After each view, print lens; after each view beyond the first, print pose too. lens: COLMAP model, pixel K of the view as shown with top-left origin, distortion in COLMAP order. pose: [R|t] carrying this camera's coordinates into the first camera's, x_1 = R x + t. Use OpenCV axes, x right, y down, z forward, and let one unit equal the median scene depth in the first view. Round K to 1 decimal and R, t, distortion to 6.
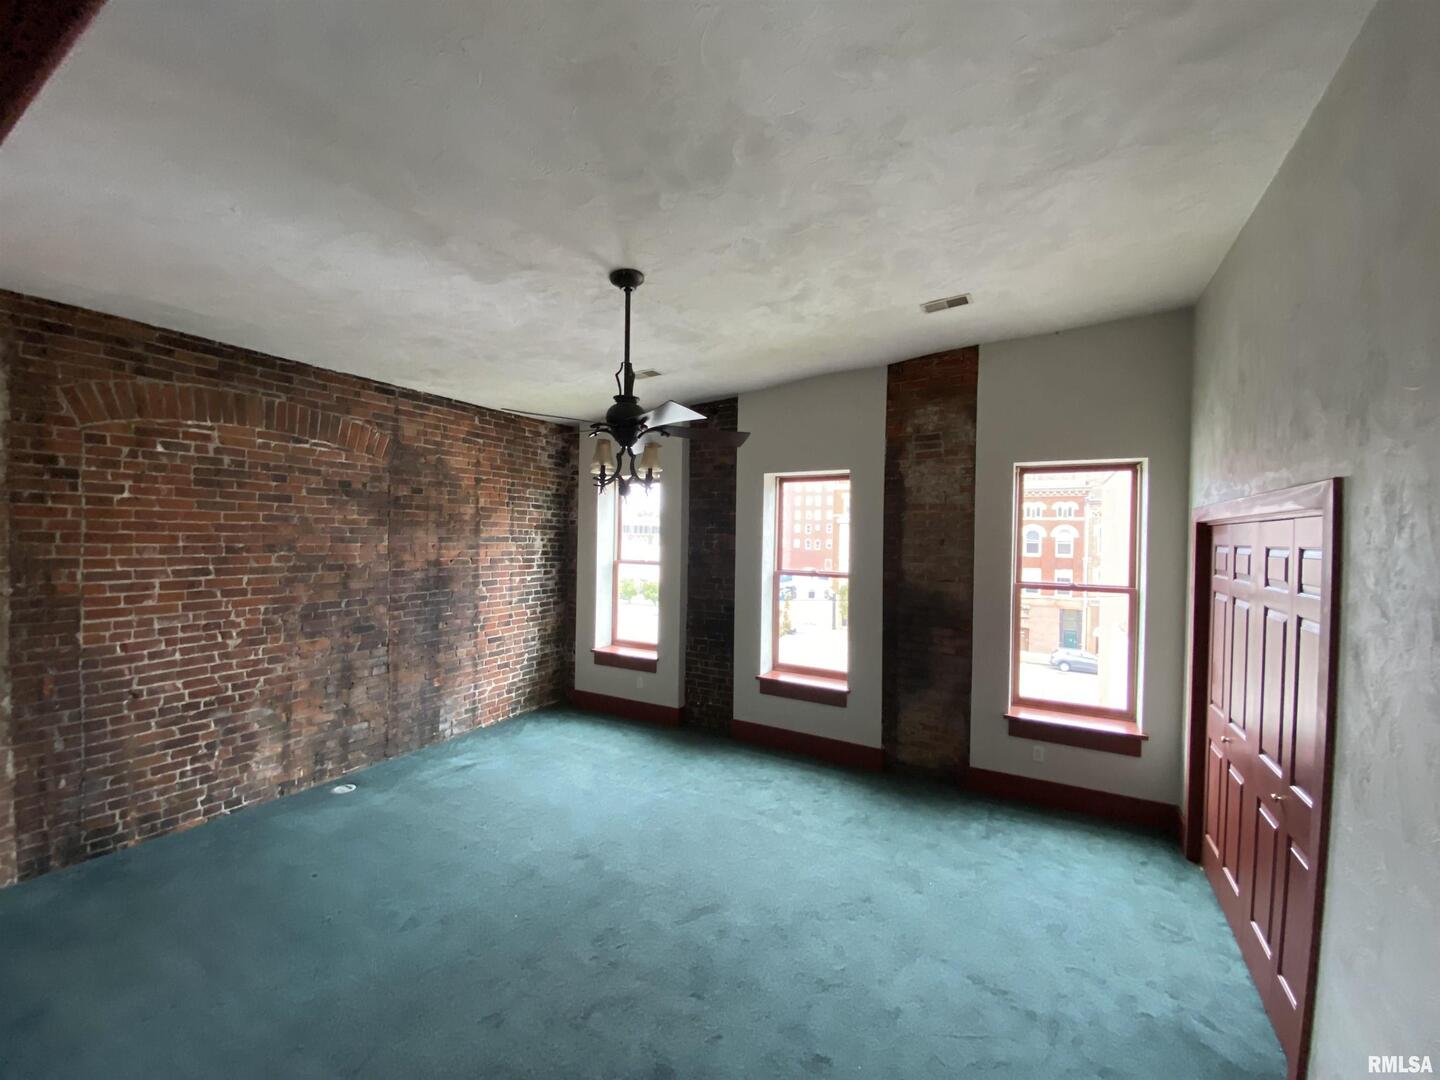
lens RADIAL K [[569.7, 0, 716.6], [0, 569.7, 543.9], [0, 0, 1]] dist [-0.043239, -0.000364]
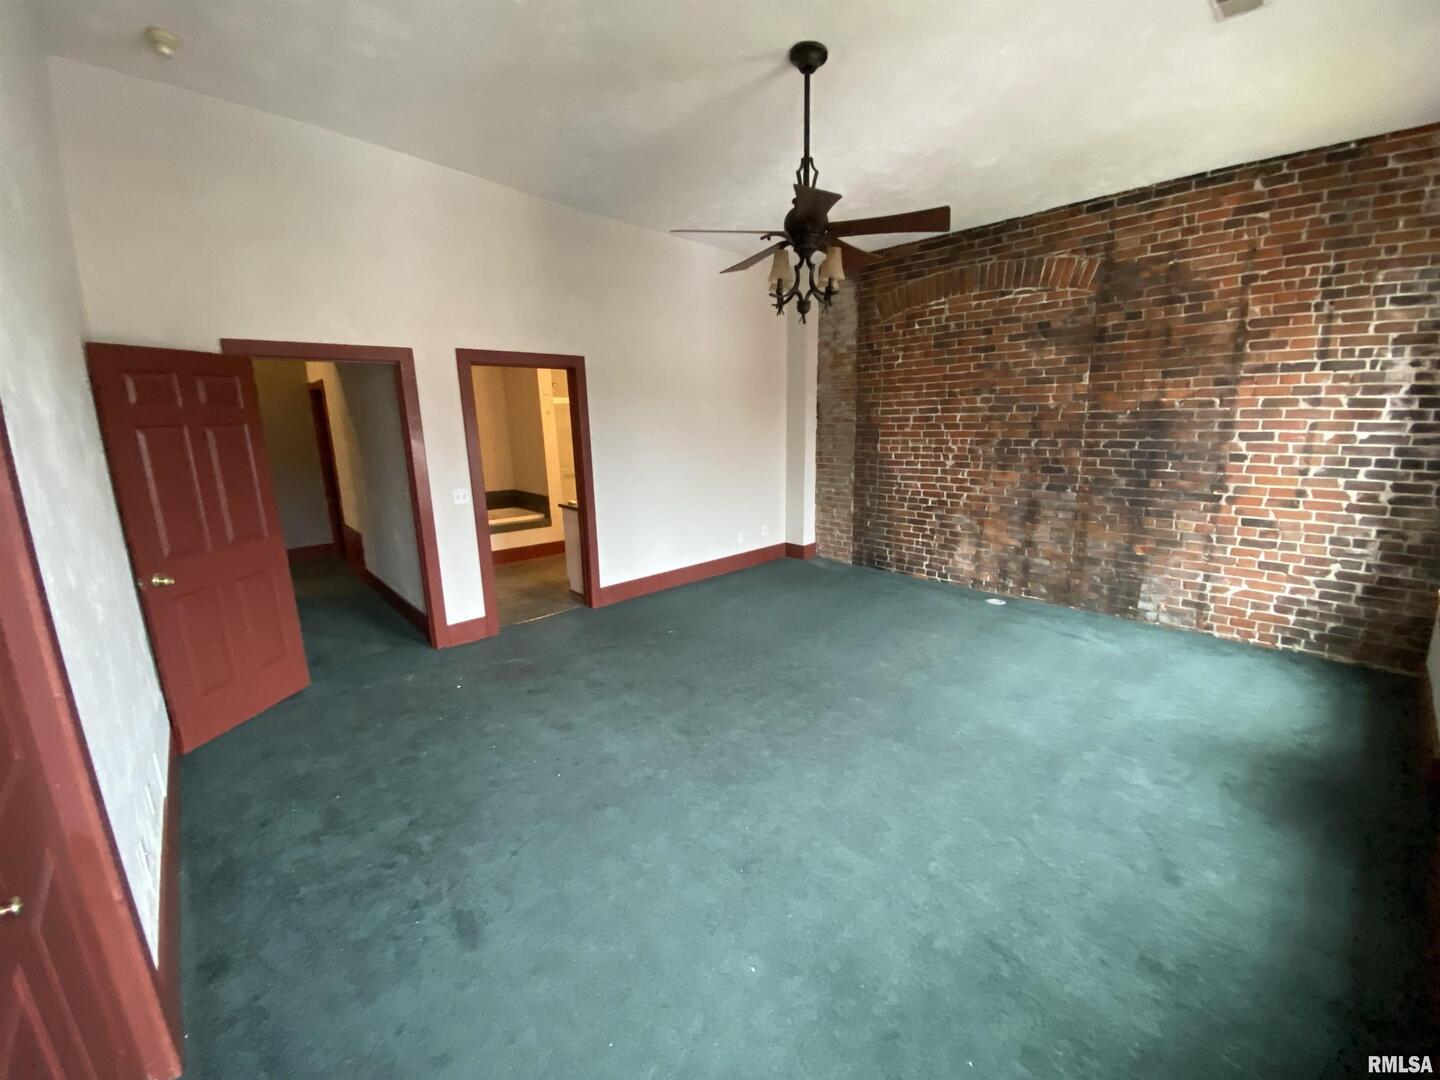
lens RADIAL K [[569.7, 0, 716.6], [0, 569.7, 543.9], [0, 0, 1]] dist [-0.043239, -0.000364]
pose [[-0.353601, 0.213164, -0.910784, 0.575711], [0.028521, 0.975692, 0.217283, 0.046055], [0.934961, 0.050855, -0.351086, 0.836377]]
